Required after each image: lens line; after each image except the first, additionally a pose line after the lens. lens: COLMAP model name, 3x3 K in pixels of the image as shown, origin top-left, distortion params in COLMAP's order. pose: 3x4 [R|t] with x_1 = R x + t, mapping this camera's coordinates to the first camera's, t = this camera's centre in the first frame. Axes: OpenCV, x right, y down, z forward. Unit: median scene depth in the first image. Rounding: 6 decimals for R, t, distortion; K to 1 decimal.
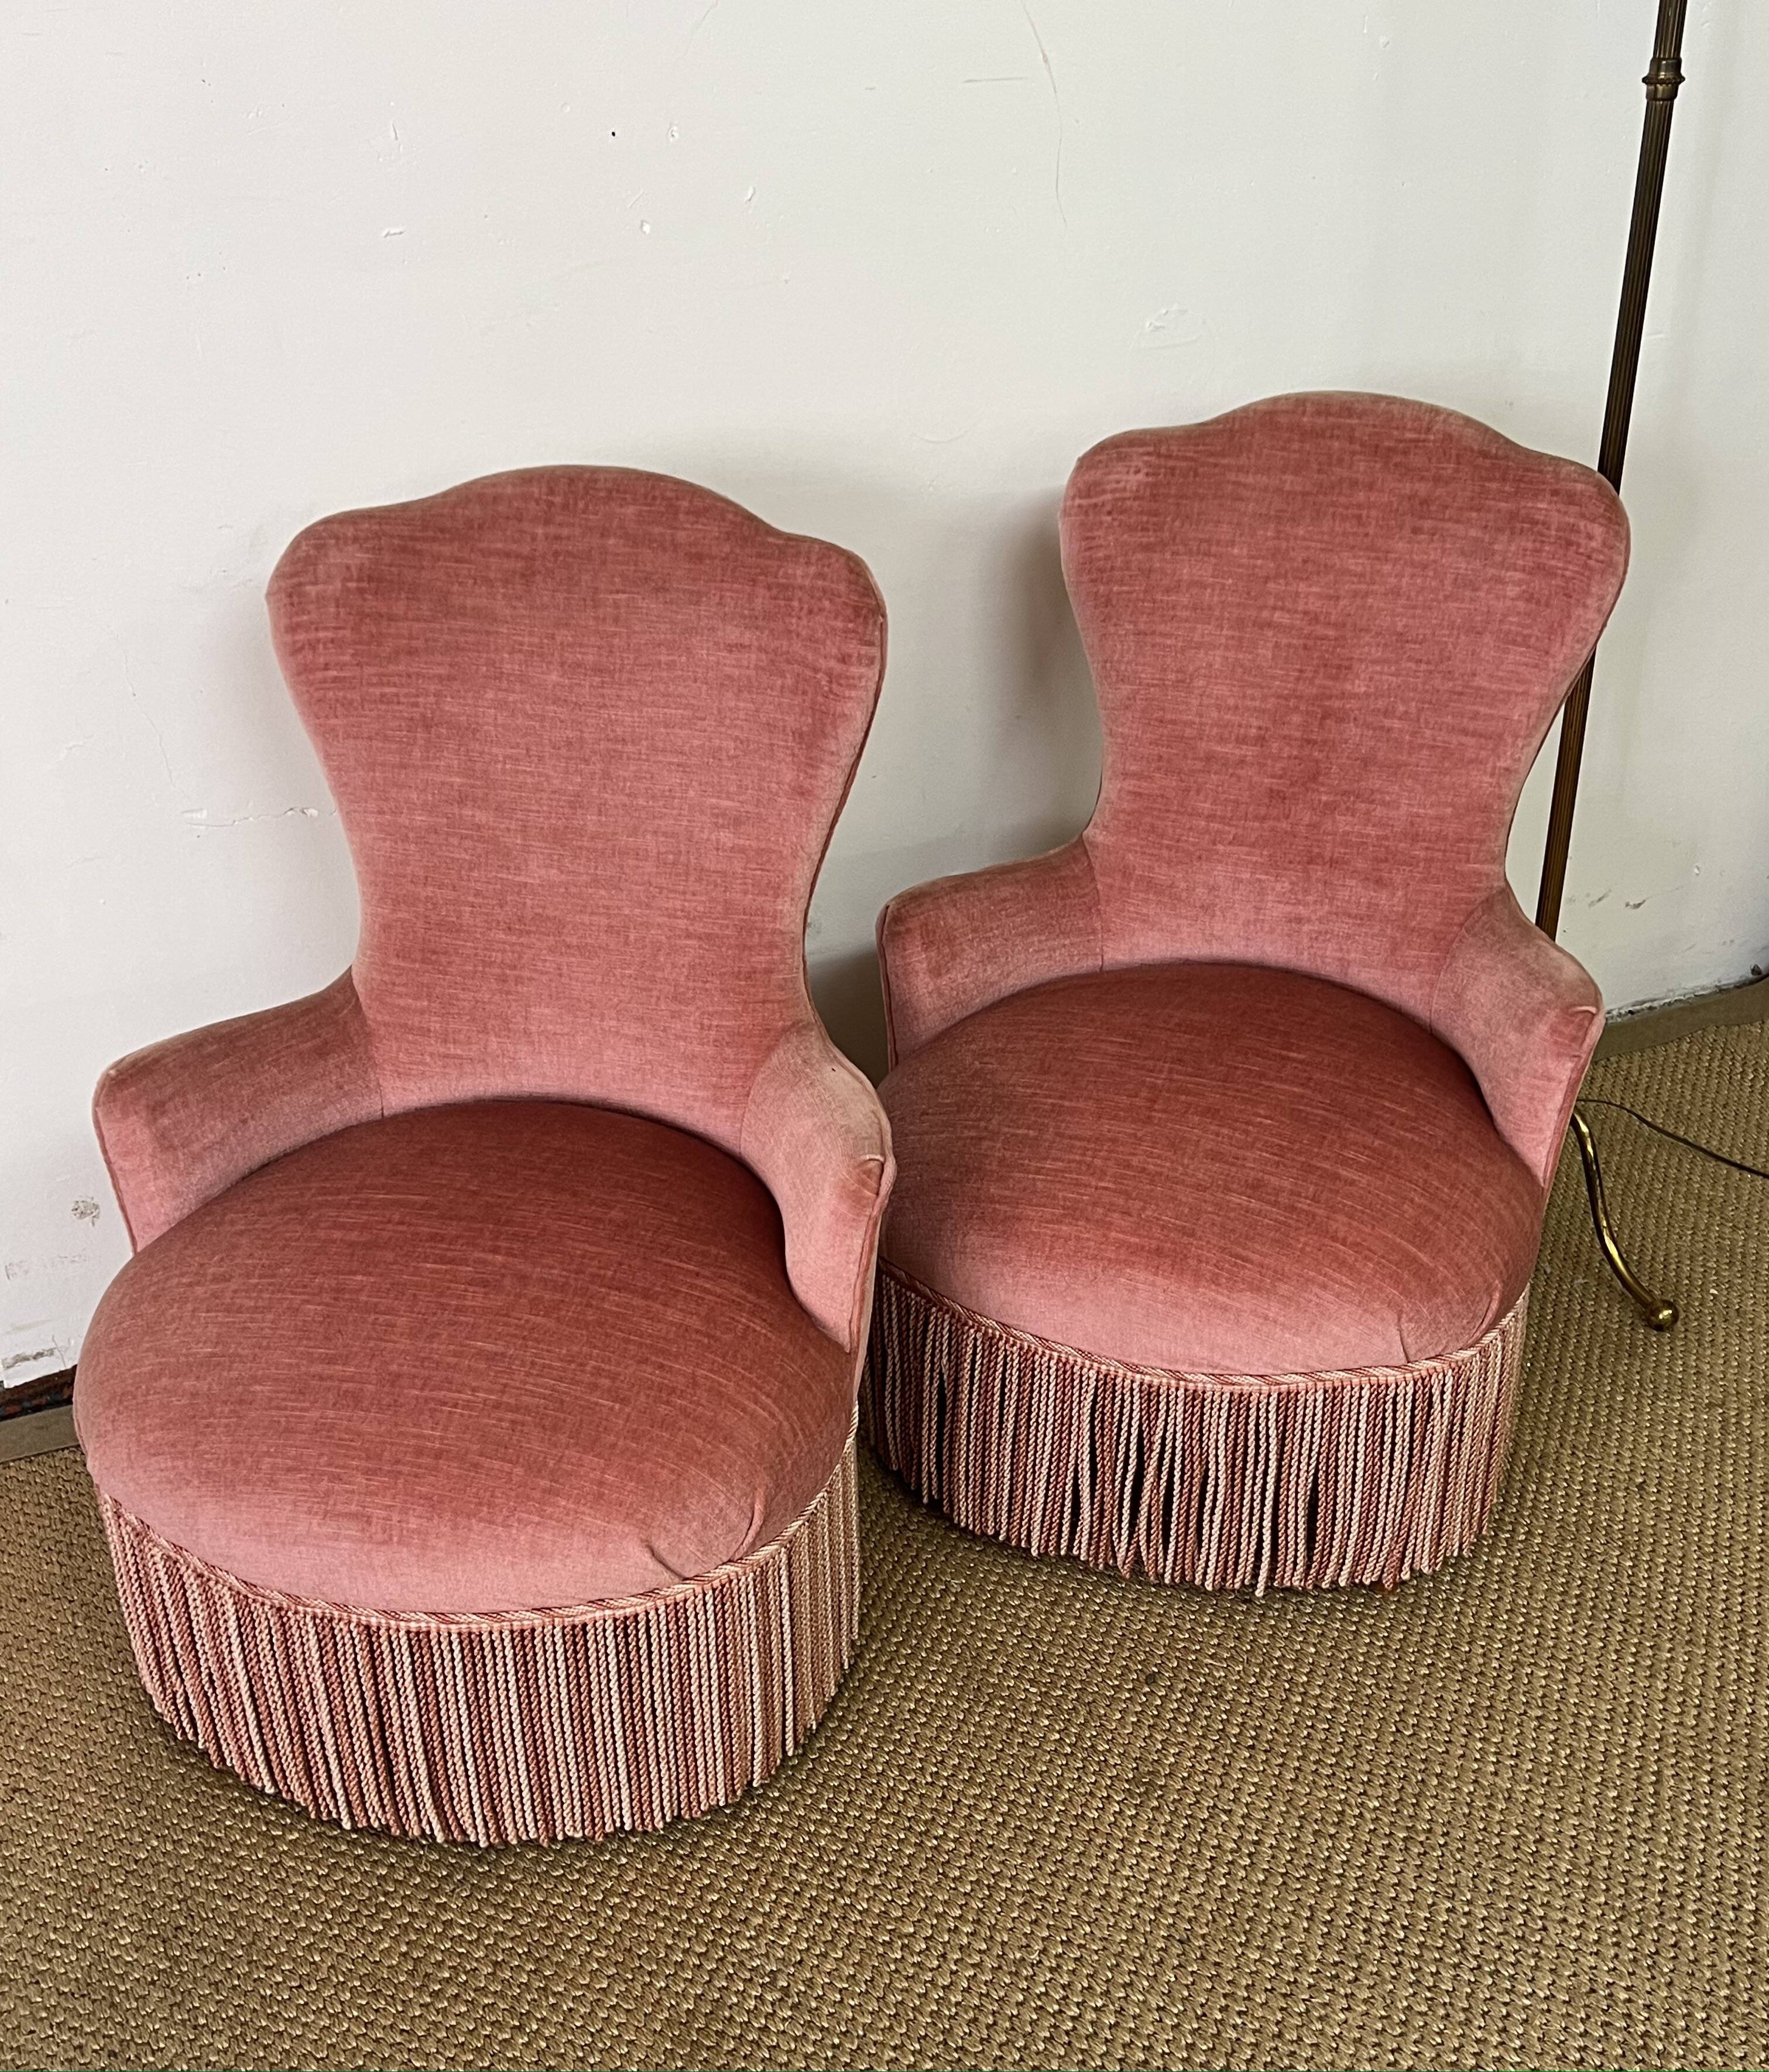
lens RADIAL K [[2256.5, 0, 881.2], [0, 2256.5, 1208.6], [0, 0, 1]] dist [0.194785, -0.564458]
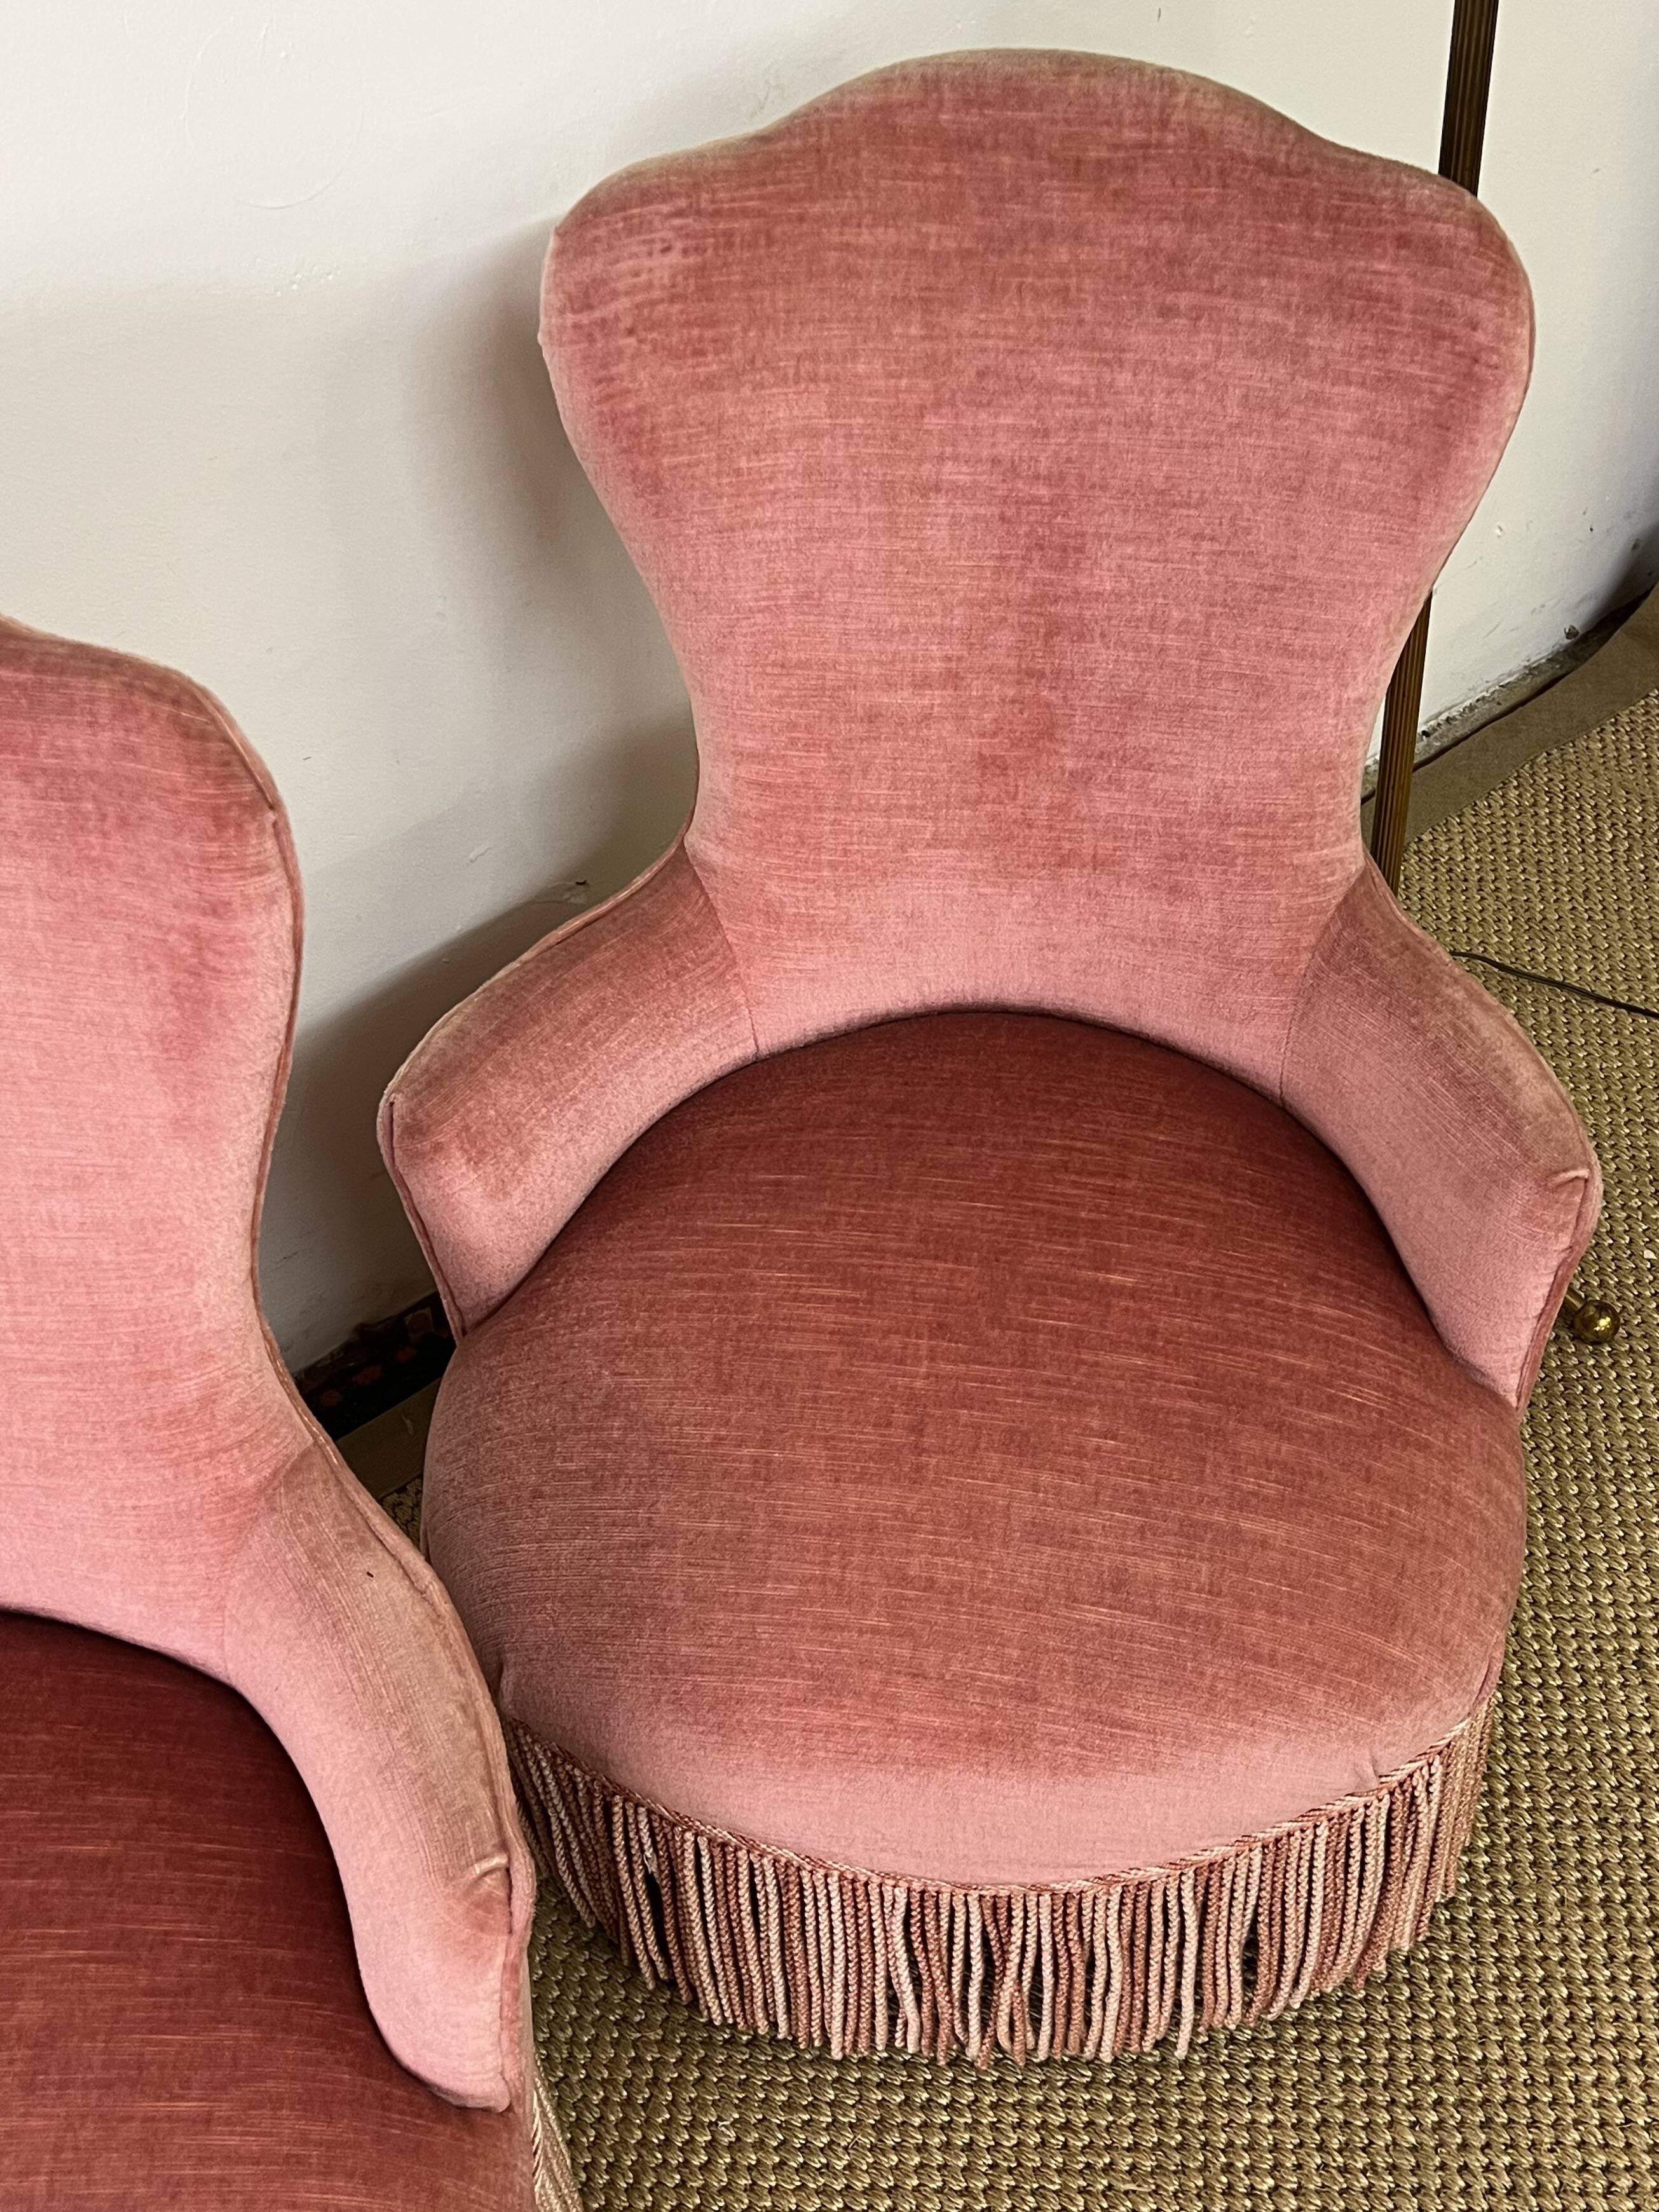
lens RADIAL K [[2443.0, 0, 970.1], [0, 2443.0, 1193.7], [0, 0, 1]] dist [0.215359, -0.642659]
pose [[0.962786, -0.207296, 0.173412, 0.032006], [0.155654, 0.949842, 0.271242, -0.268014], [-0.220941, -0.234156, 0.946761, 0.374825]]
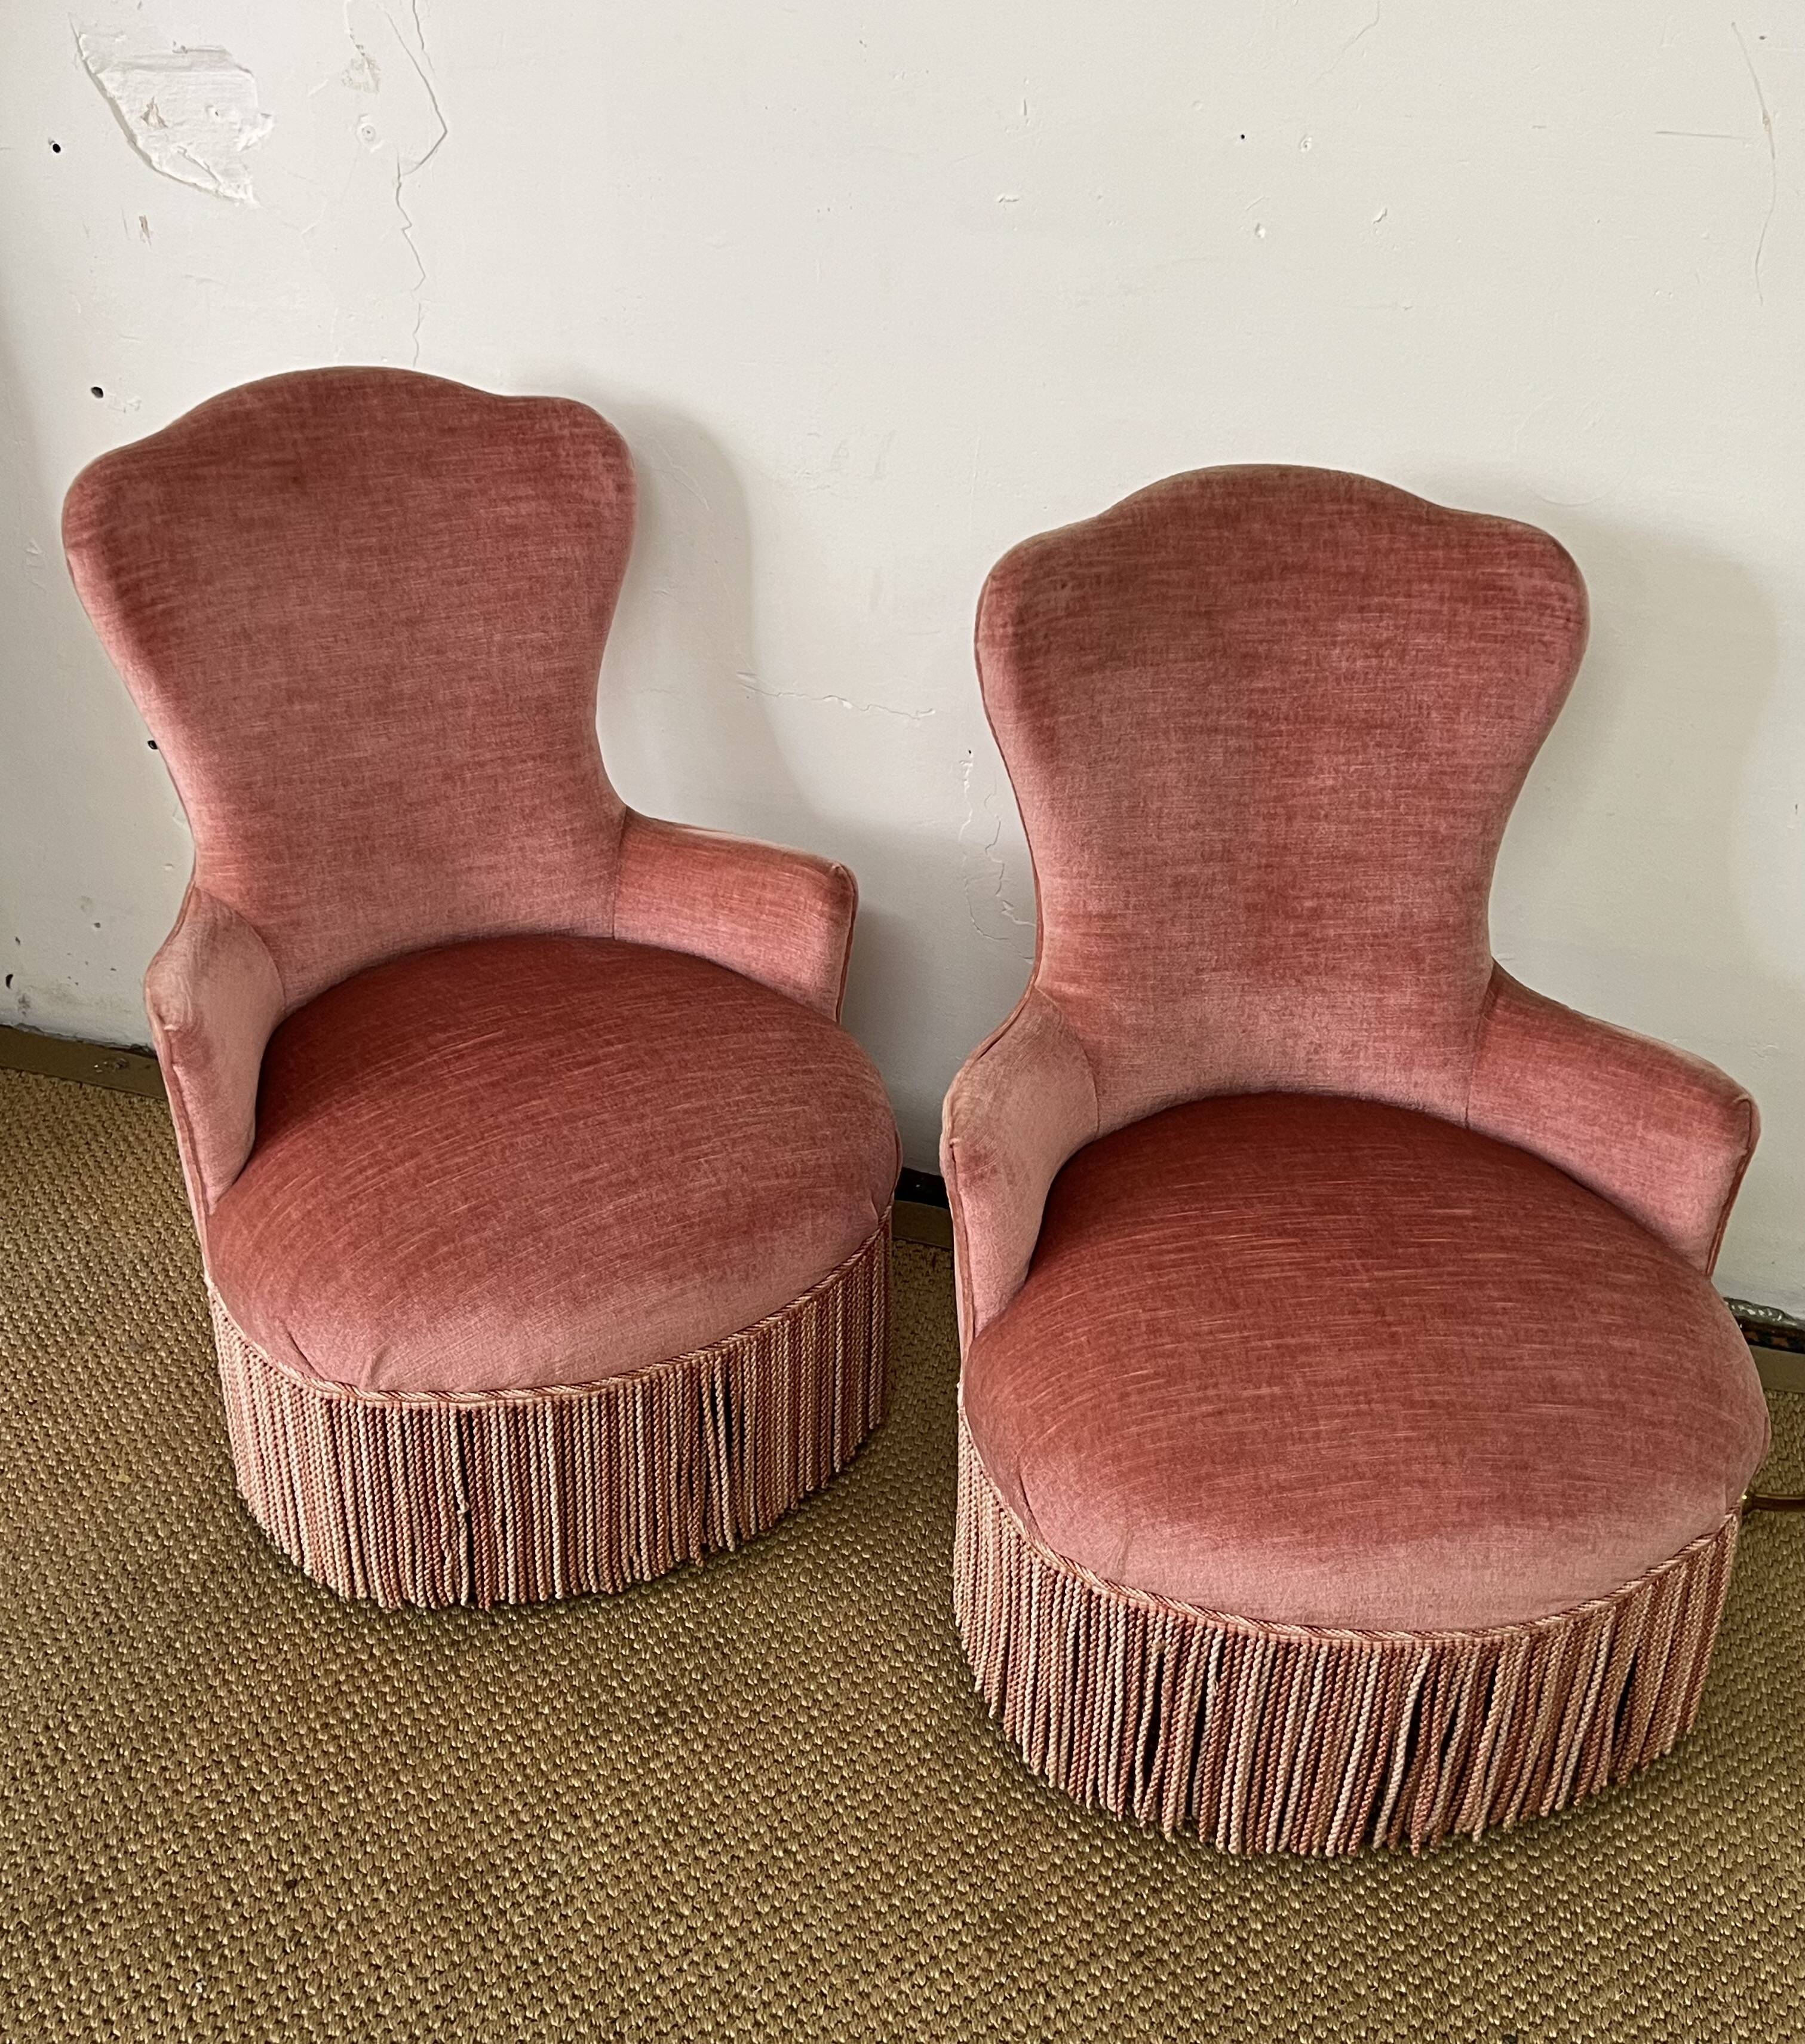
lens RADIAL K [[2252.2, 0, 885.5], [0, 2252.2, 1027.1], [0, 0, 1]] dist [0.151361, -0.445176]
pose [[0.868219, -0.230110, 0.439596, -0.376949], [0.235662, 0.970893, 0.042780, -0.222334], [-0.436645, 0.066454, 0.897176, 0.286692]]
